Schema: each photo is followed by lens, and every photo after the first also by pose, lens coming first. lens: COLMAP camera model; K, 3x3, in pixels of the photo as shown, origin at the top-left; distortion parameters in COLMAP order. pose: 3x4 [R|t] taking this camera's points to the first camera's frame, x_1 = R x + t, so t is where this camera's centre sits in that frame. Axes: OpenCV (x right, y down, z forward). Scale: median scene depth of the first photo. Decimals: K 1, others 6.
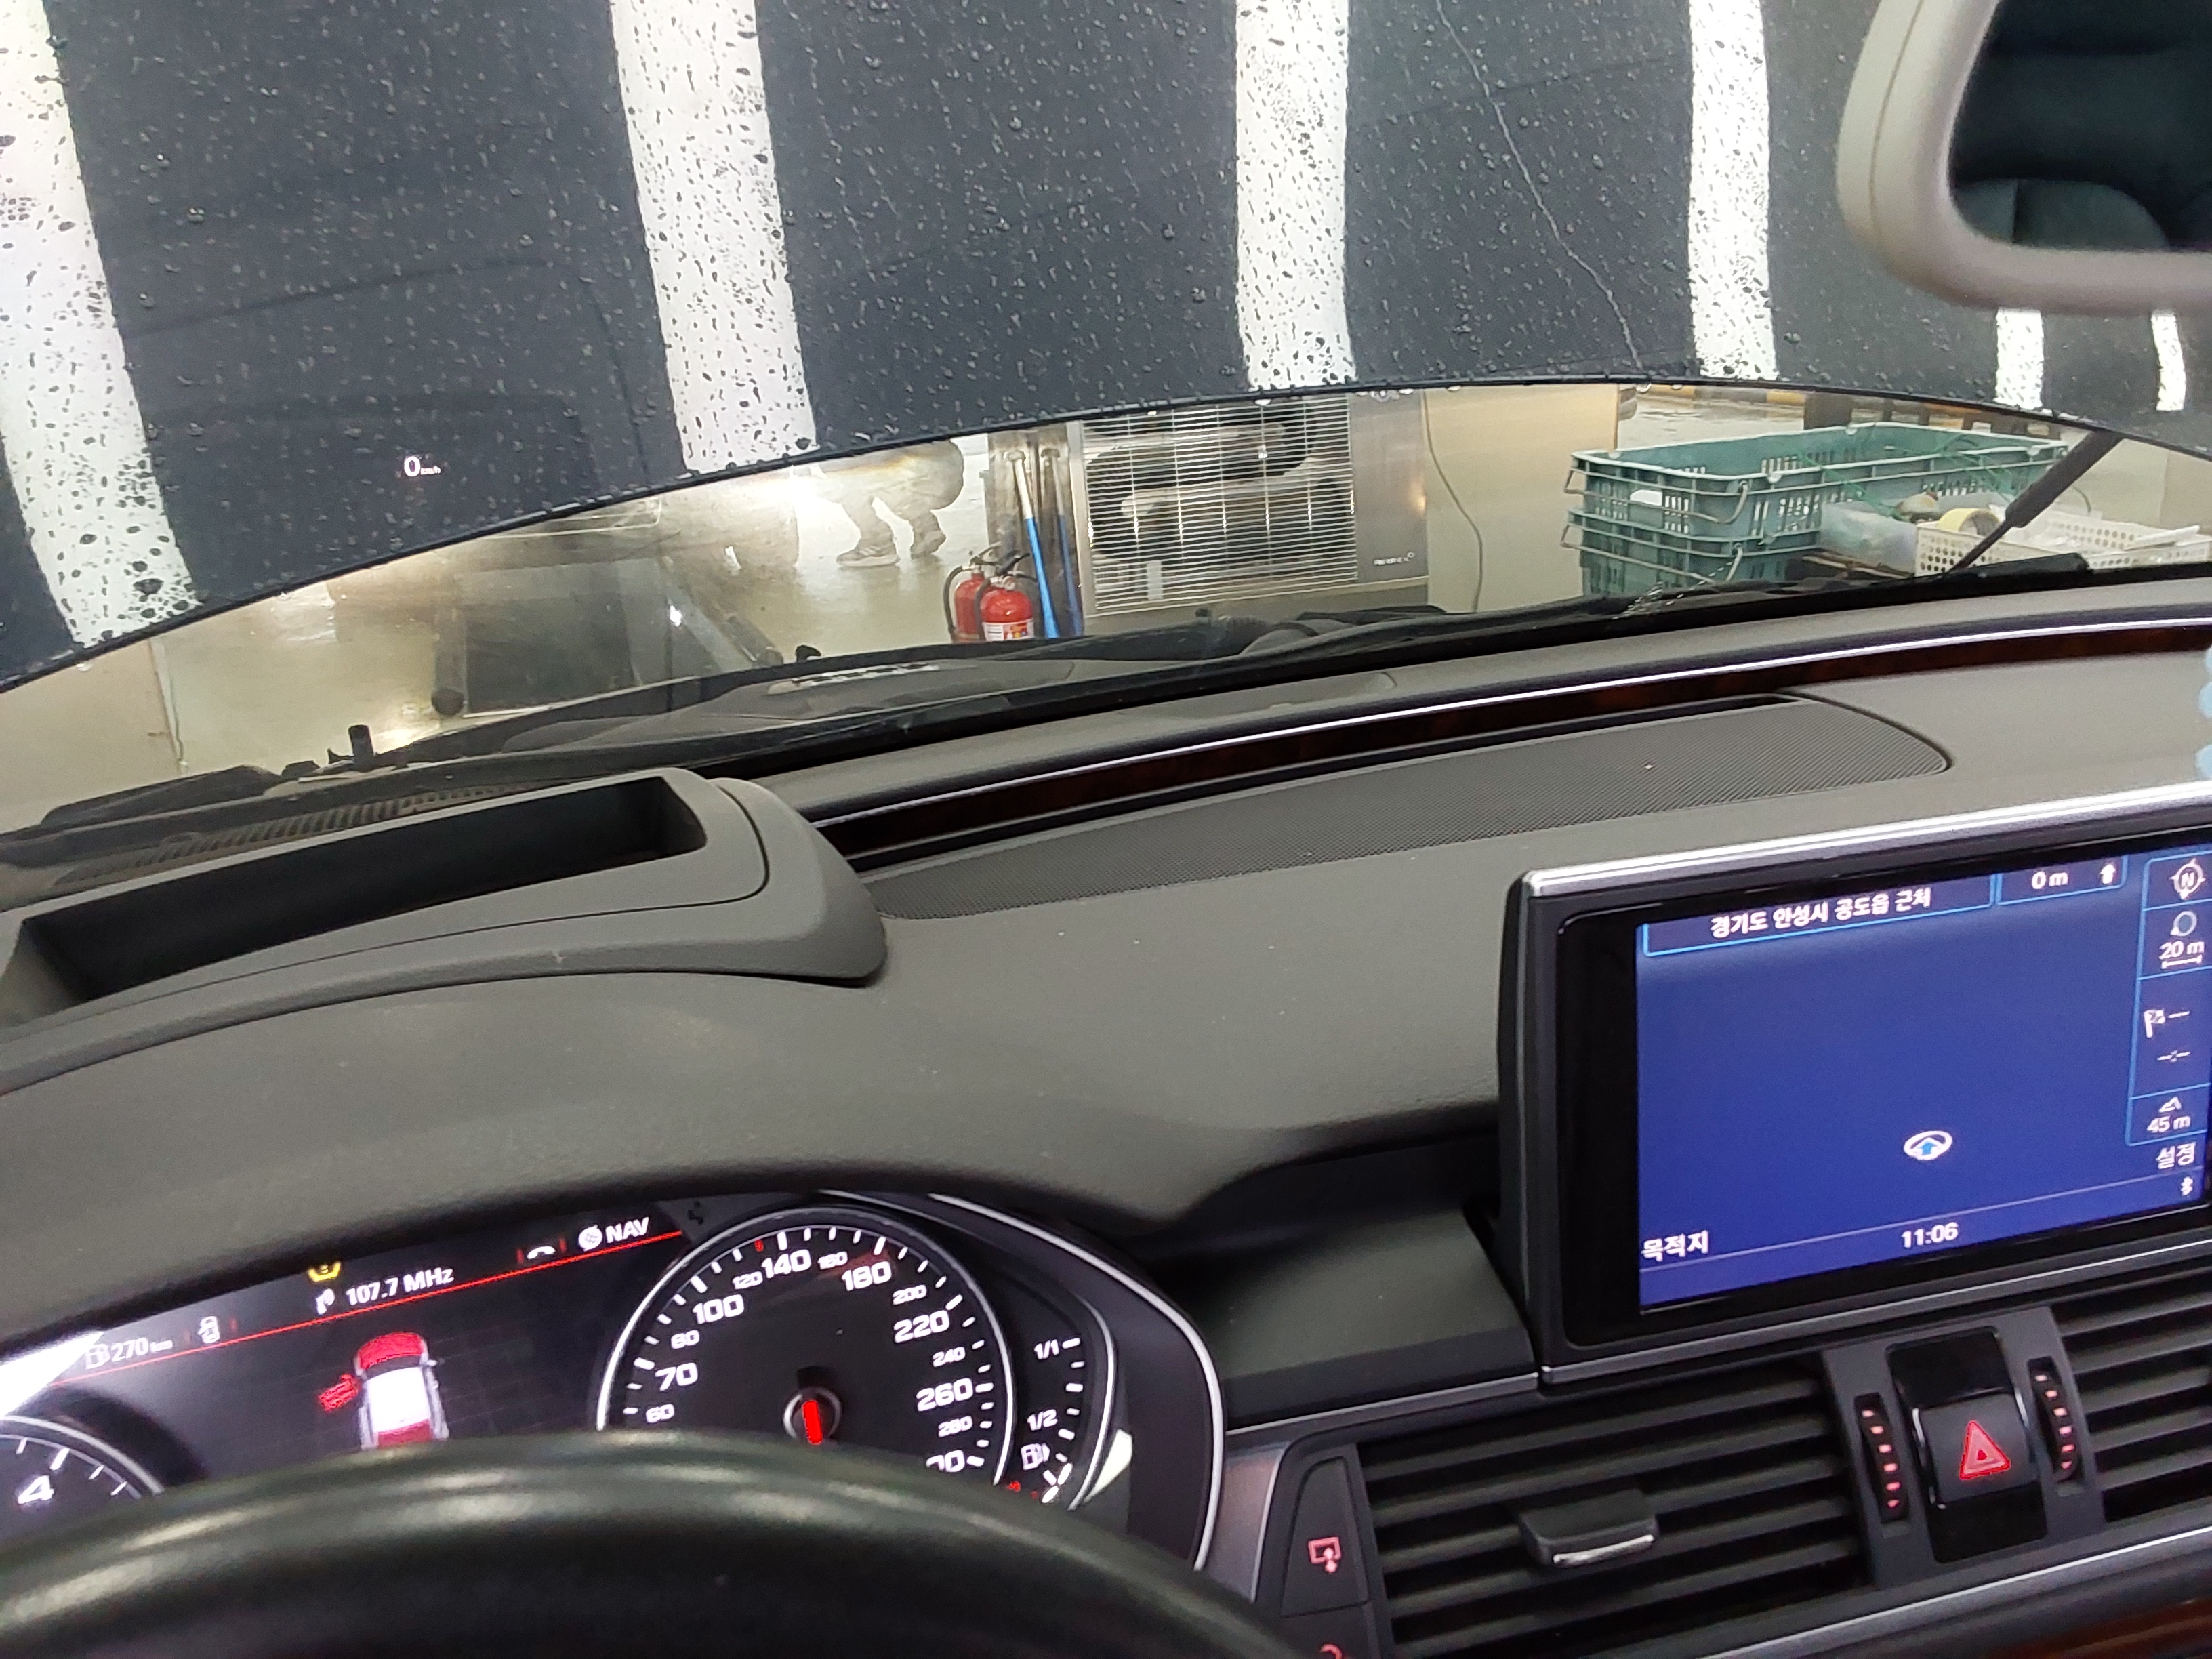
lens RADIAL K [[1786.1, 0, 1101.4], [0, 1786.1, 809.9], [0, 0, 1]] dist [0.049755, -0.053834]
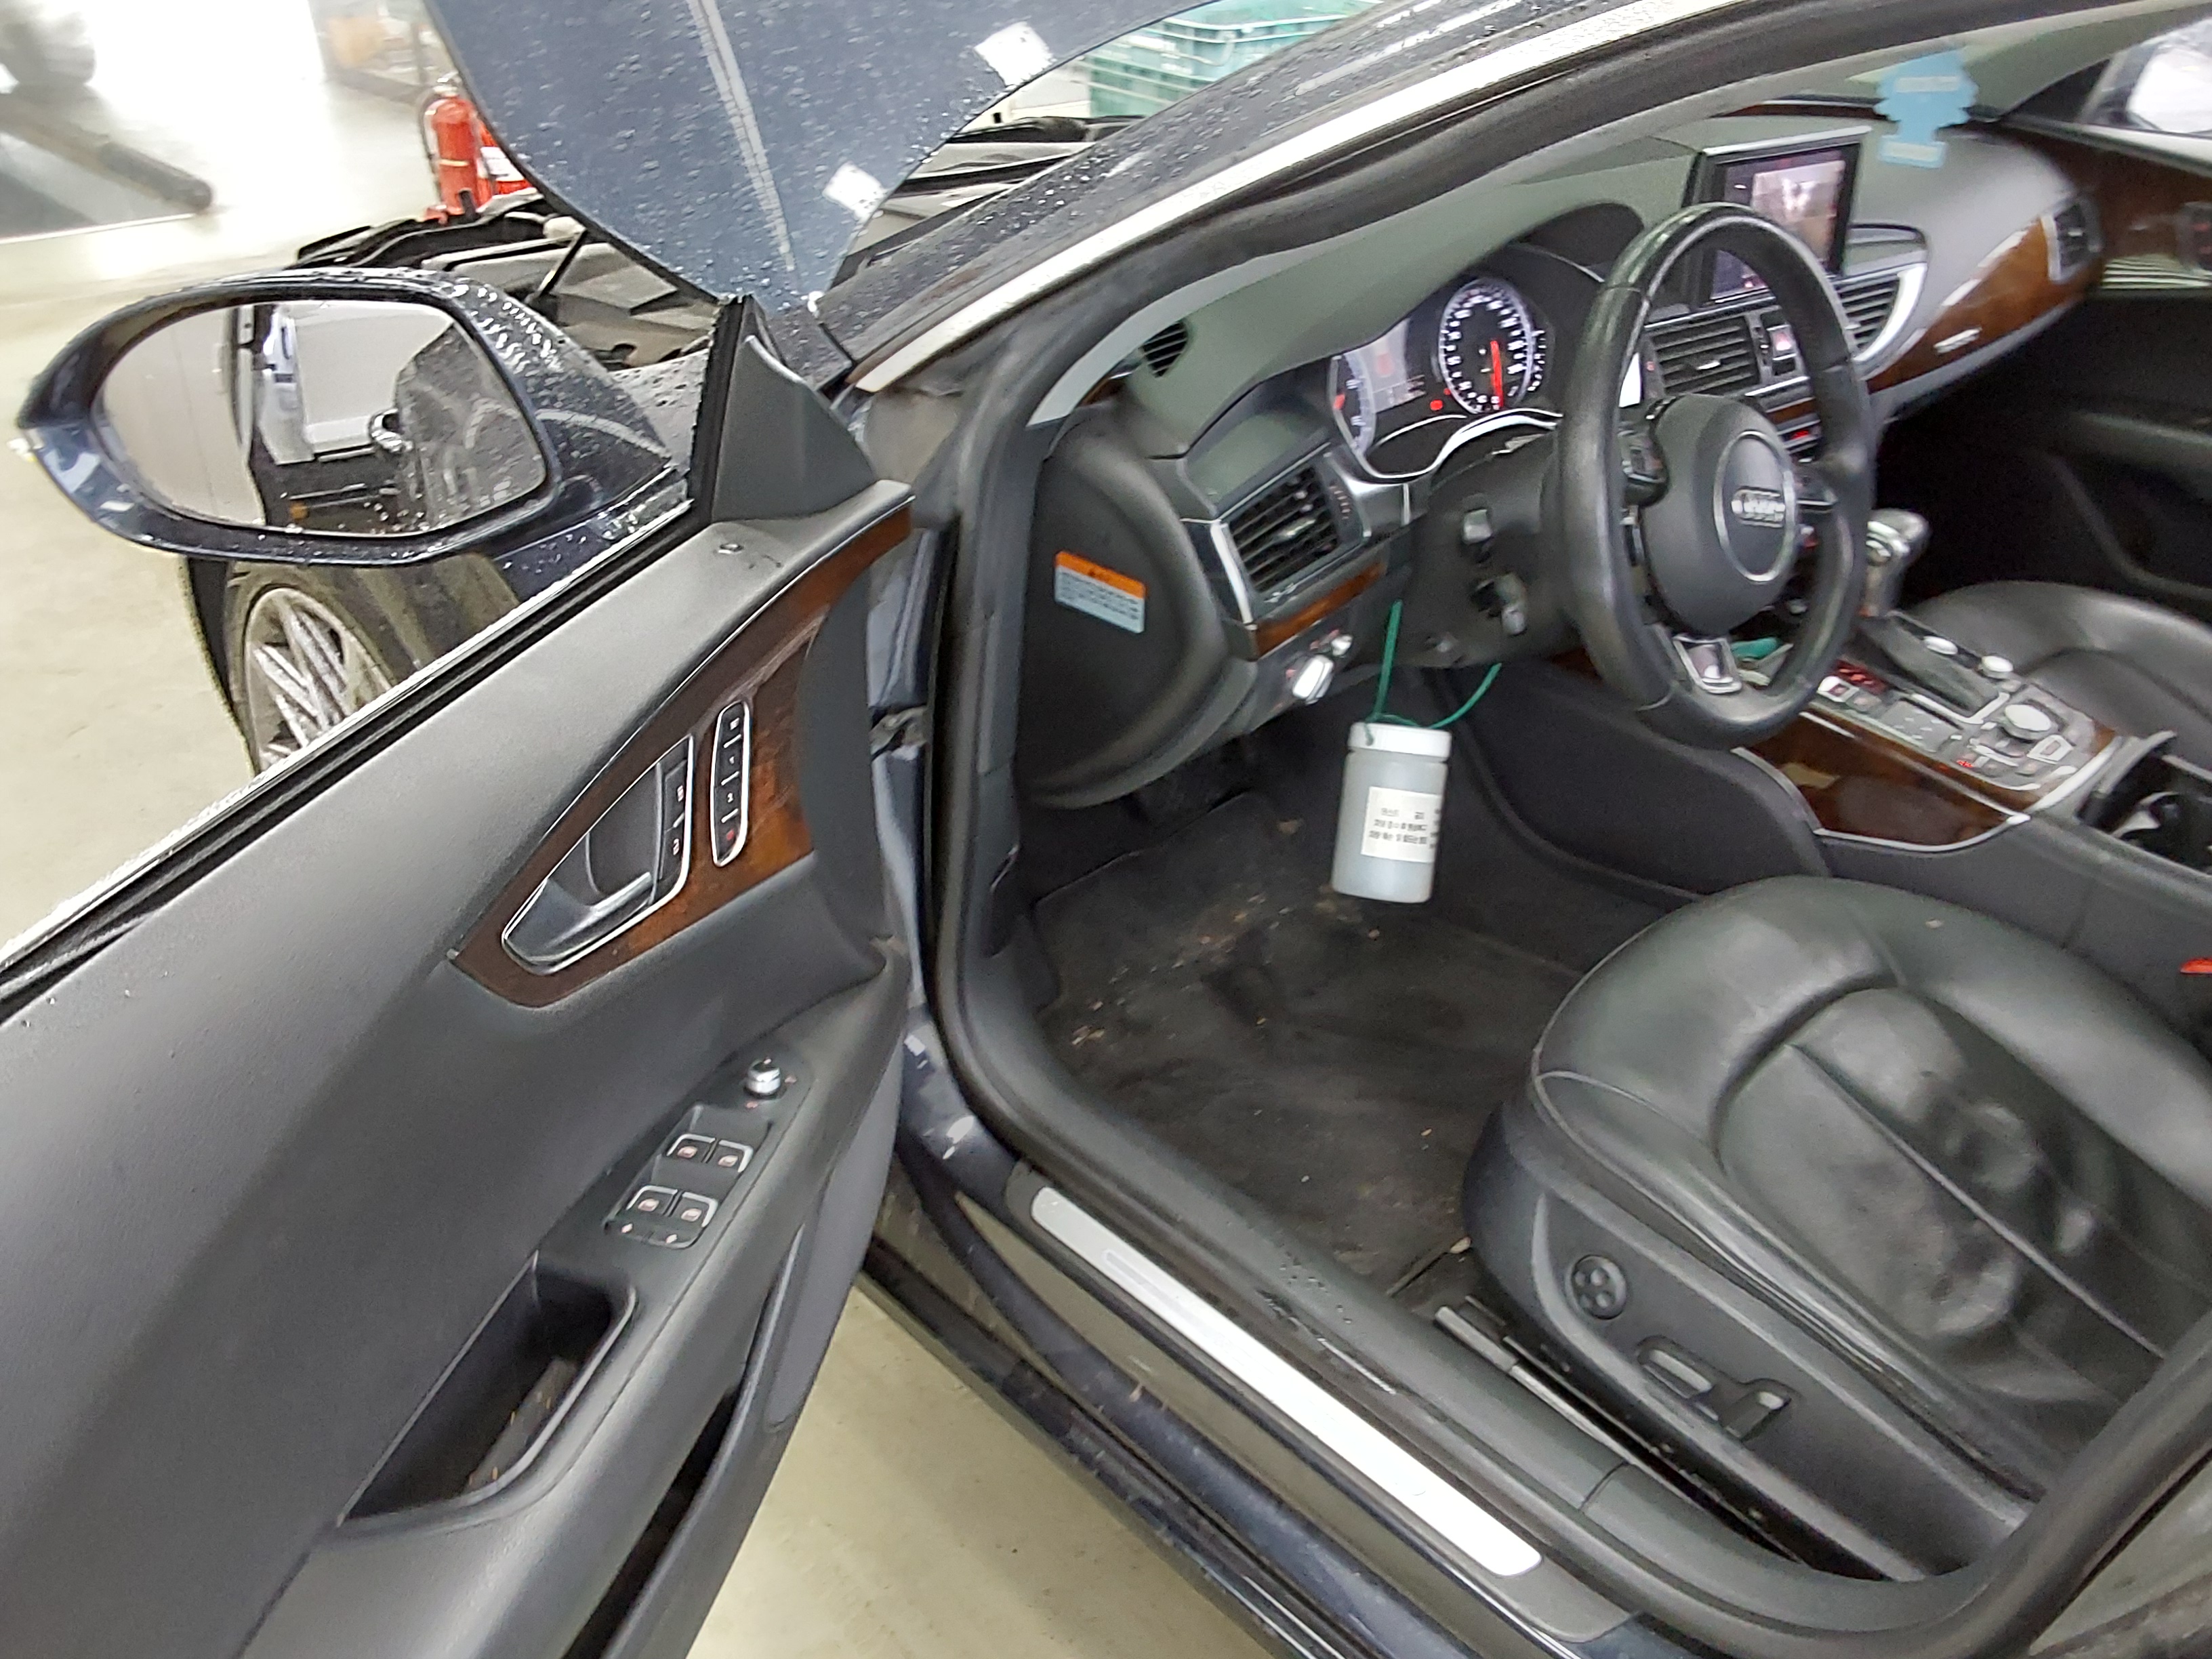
lens RADIAL K [[1786.1, 0, 1107.0], [0, 1786.1, 831.2], [0, 0, 1]] dist [0.049755, -0.053834]
pose [[0.902740, -0.146056, 0.404633, -2.021152], [0.046195, 0.968073, 0.246373, 0.339856], [-0.427699, -0.203719, 0.880666, -1.499300]]
